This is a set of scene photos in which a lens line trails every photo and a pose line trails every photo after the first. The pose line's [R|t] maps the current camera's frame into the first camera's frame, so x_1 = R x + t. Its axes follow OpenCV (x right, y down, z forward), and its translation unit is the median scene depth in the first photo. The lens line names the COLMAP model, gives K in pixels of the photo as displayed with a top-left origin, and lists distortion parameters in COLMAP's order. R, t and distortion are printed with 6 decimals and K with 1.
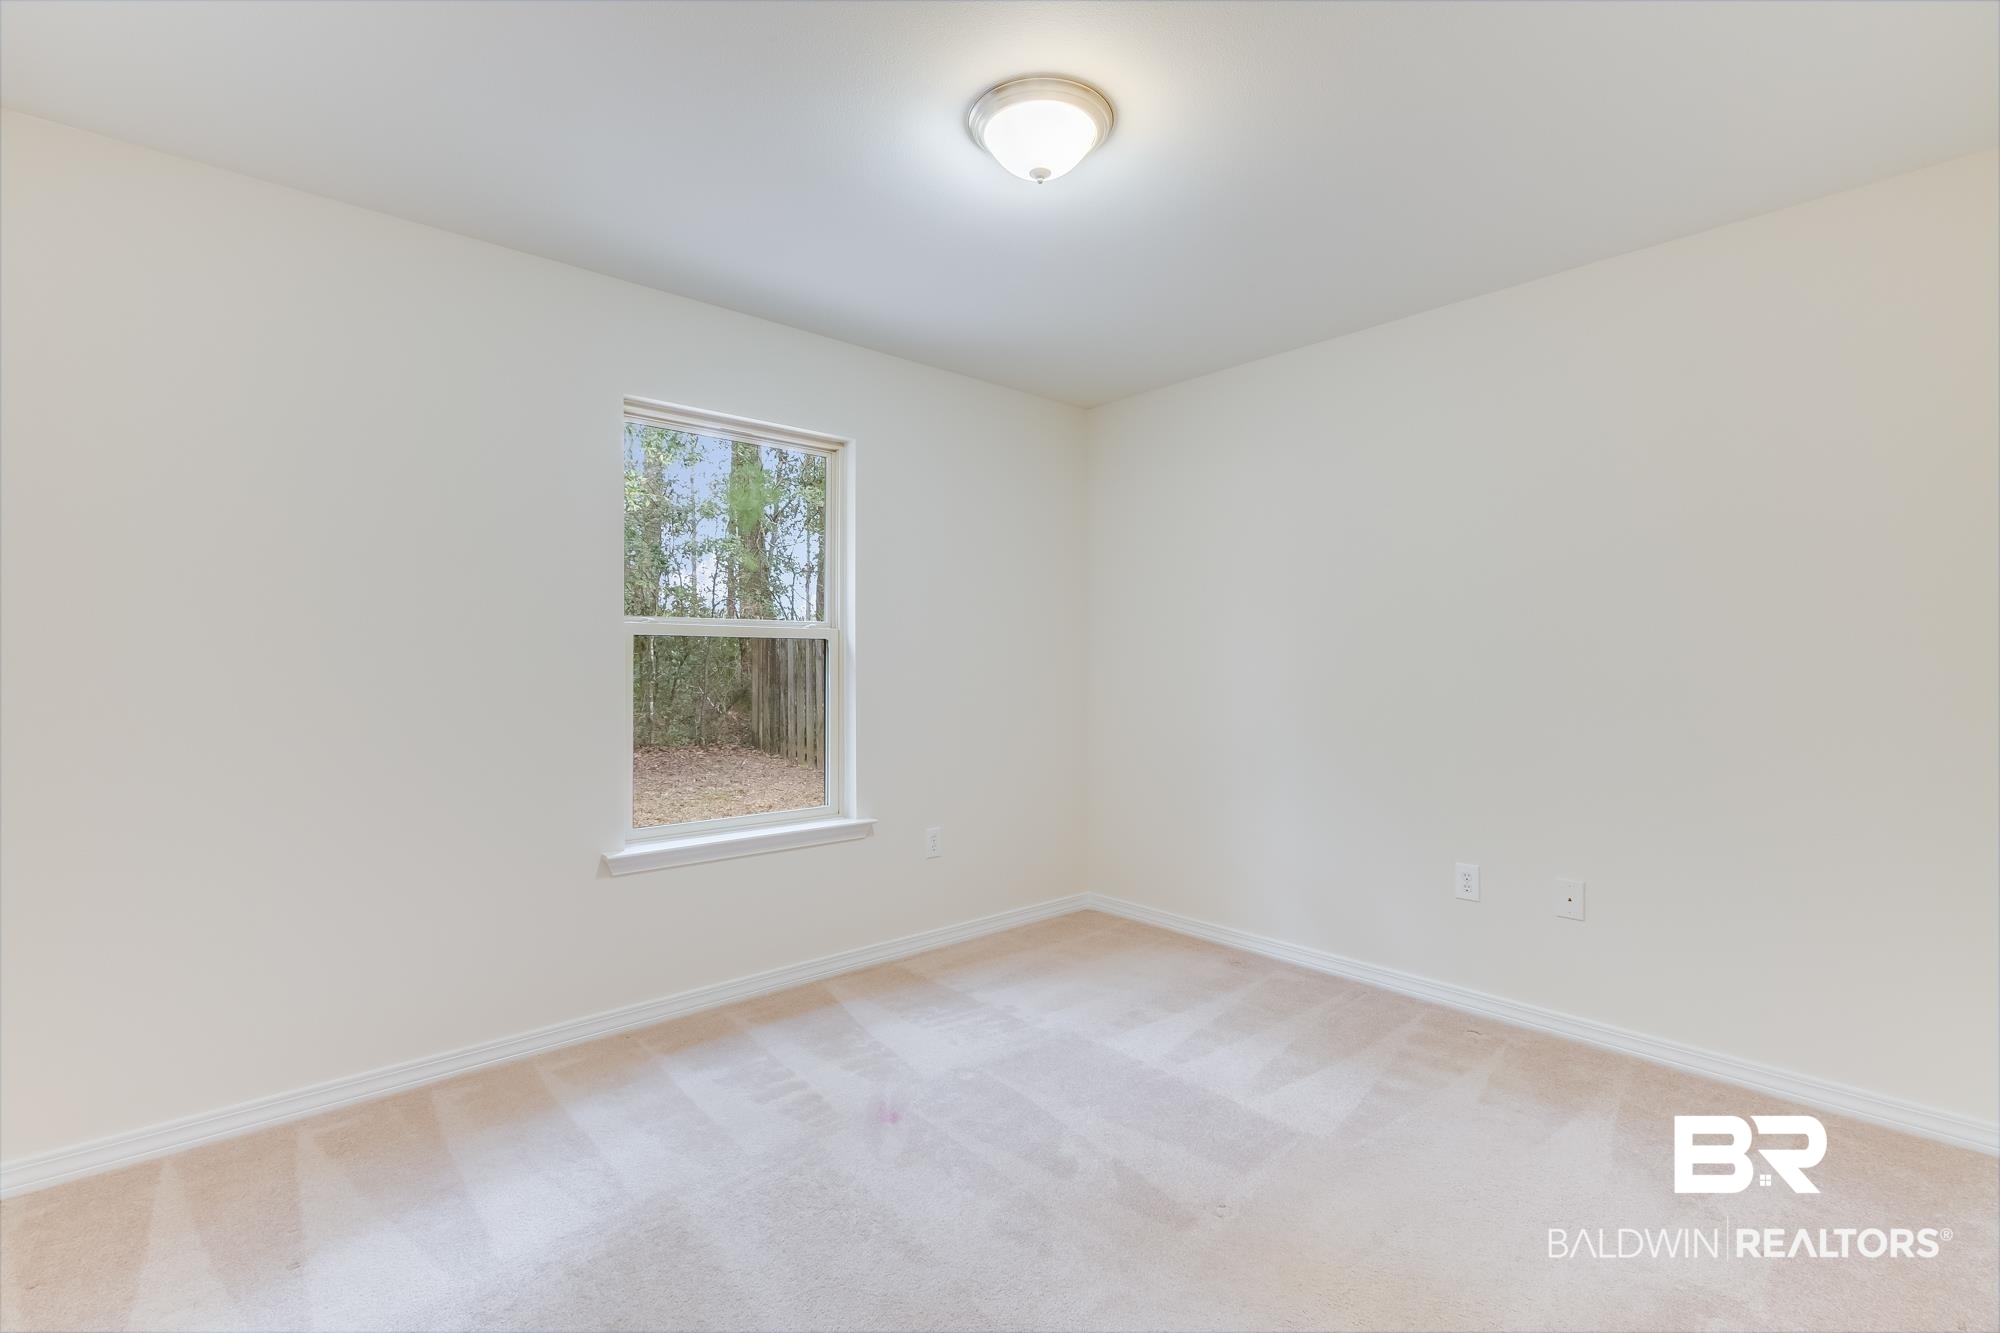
lens RADIAL K [[910.0, 0, 1010.9], [0, 910.0, 673.0], [0, 0, 1]] dist [0.000951, -0.000757]
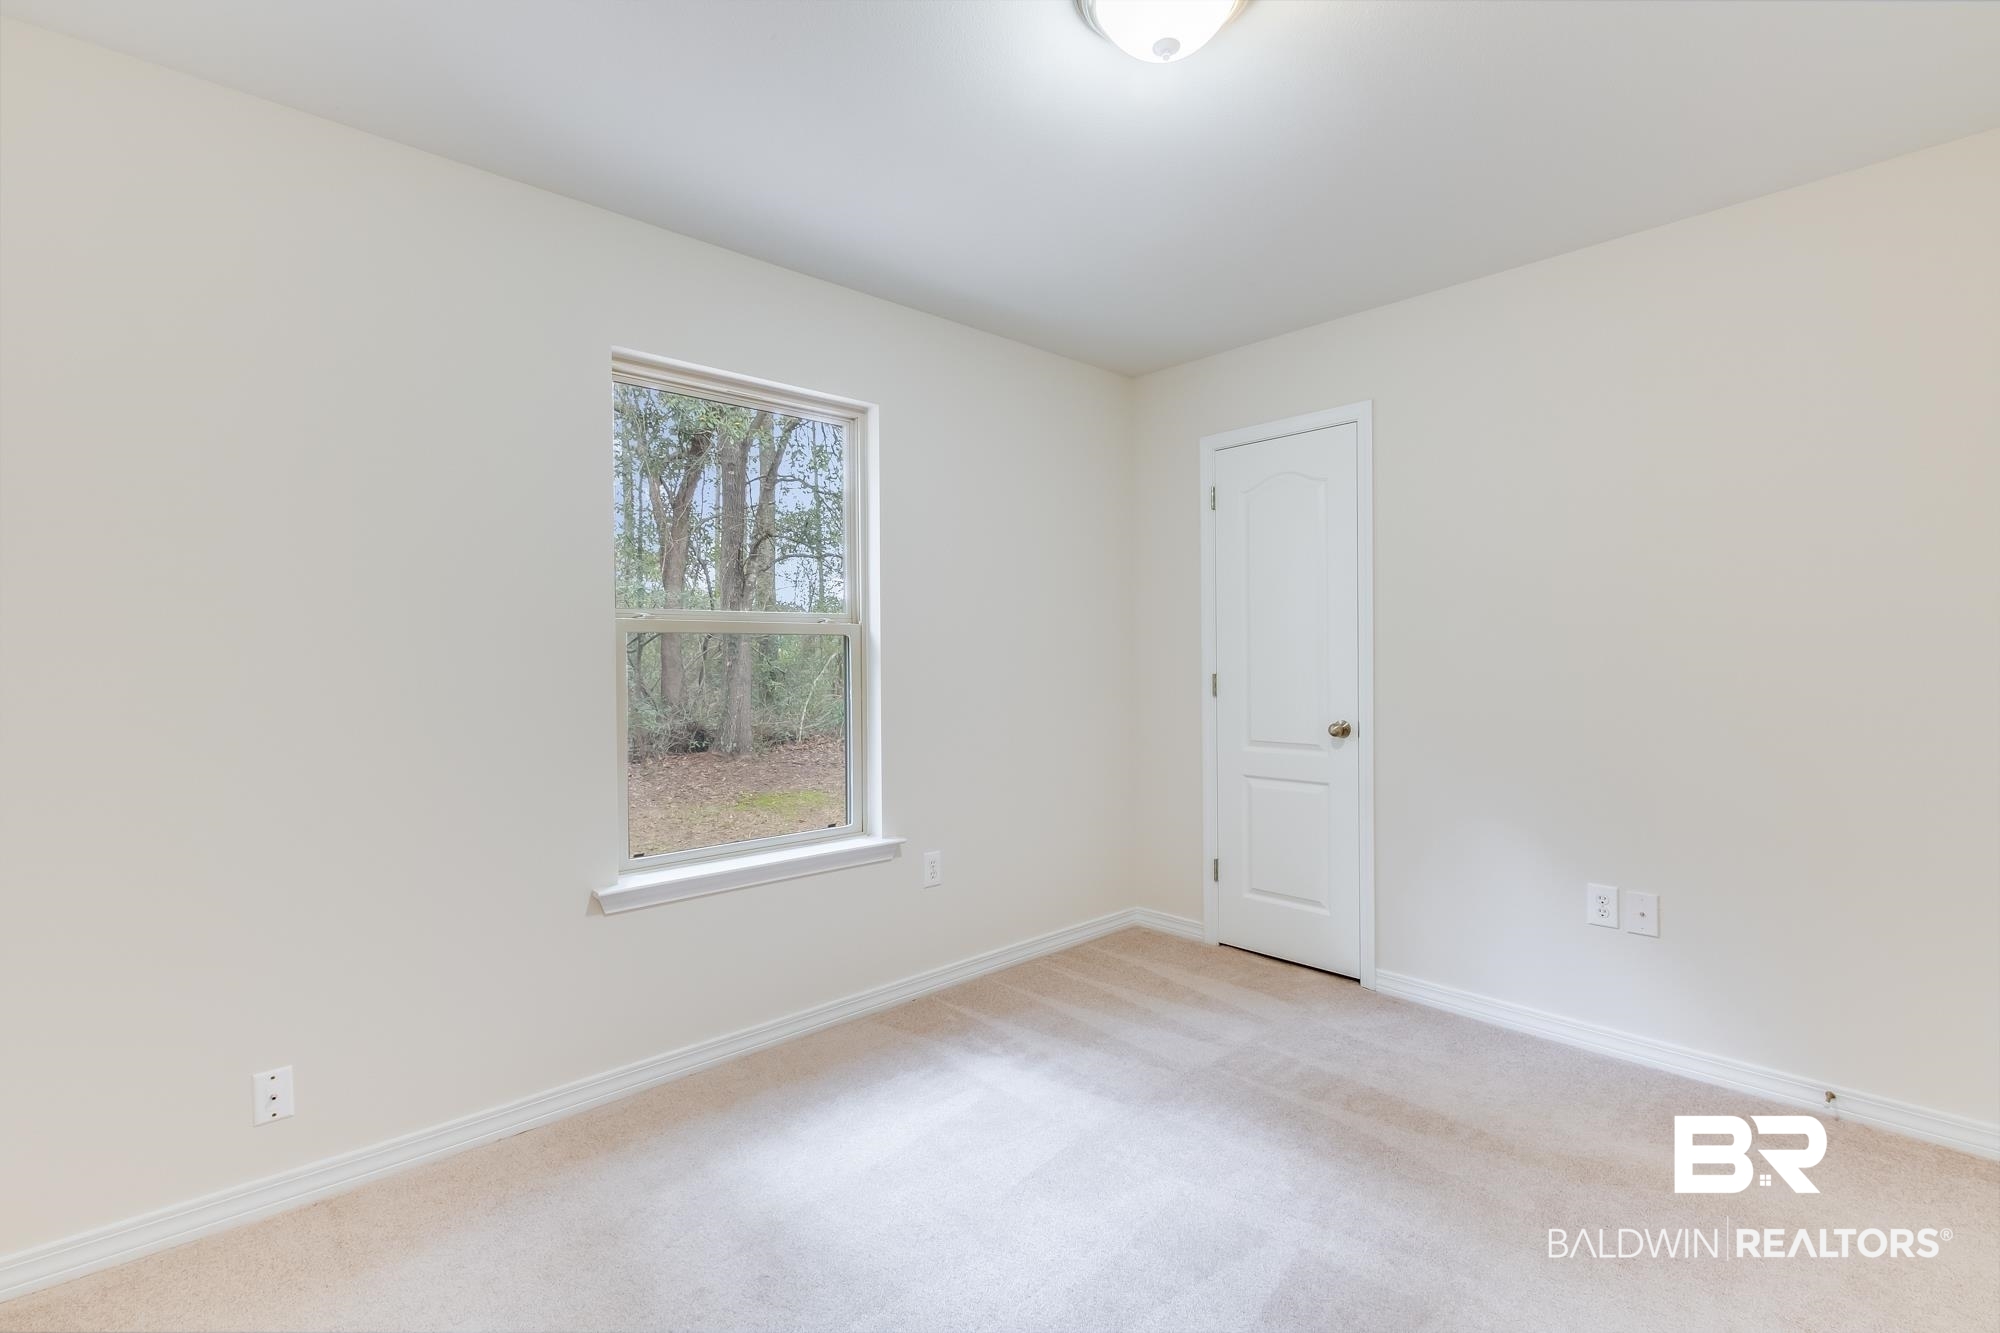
lens RADIAL K [[910.0, 0, 1010.9], [0, 910.0, 673.0], [0, 0, 1]] dist [0.000951, -0.000757]
pose [[0.999012, -0.005294, 0.044118, -0.083579], [0.005332, 0.999986, -0.000743, 0.002393], [-0.044113, 0.000978, 0.999026, 0.118018]]
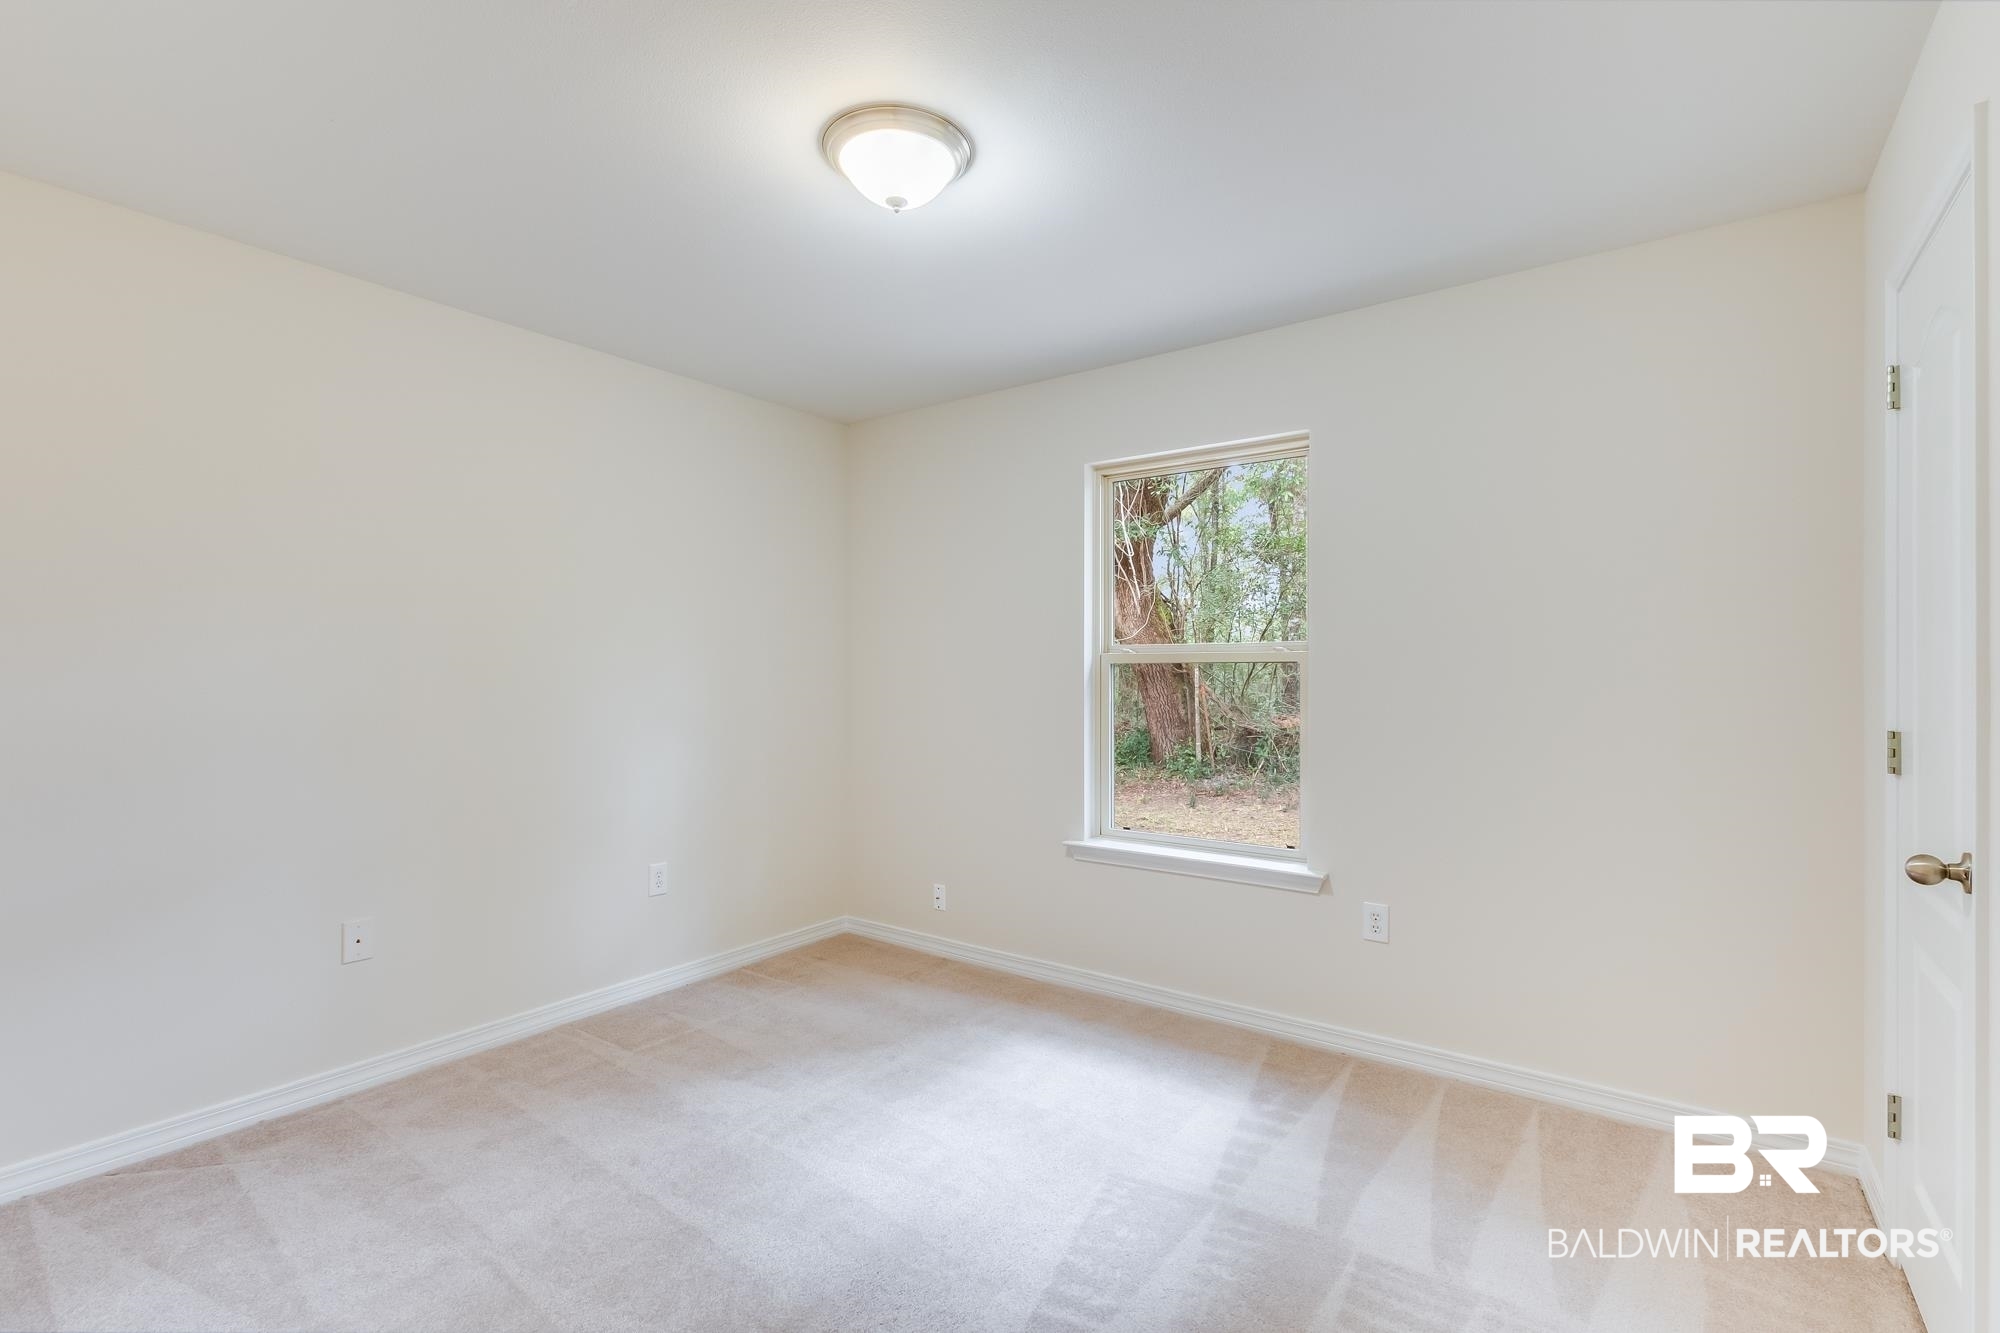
lens RADIAL K [[910.0, 0, 1010.9], [0, 910.0, 673.0], [0, 0, 1]] dist [0.000951, -0.000757]
pose [[0.232514, 0.003509, -0.972587, 0.594897], [-0.026123, 0.999655, -0.002639, -0.014322], [0.972242, 0.026021, 0.232525, 0.521839]]
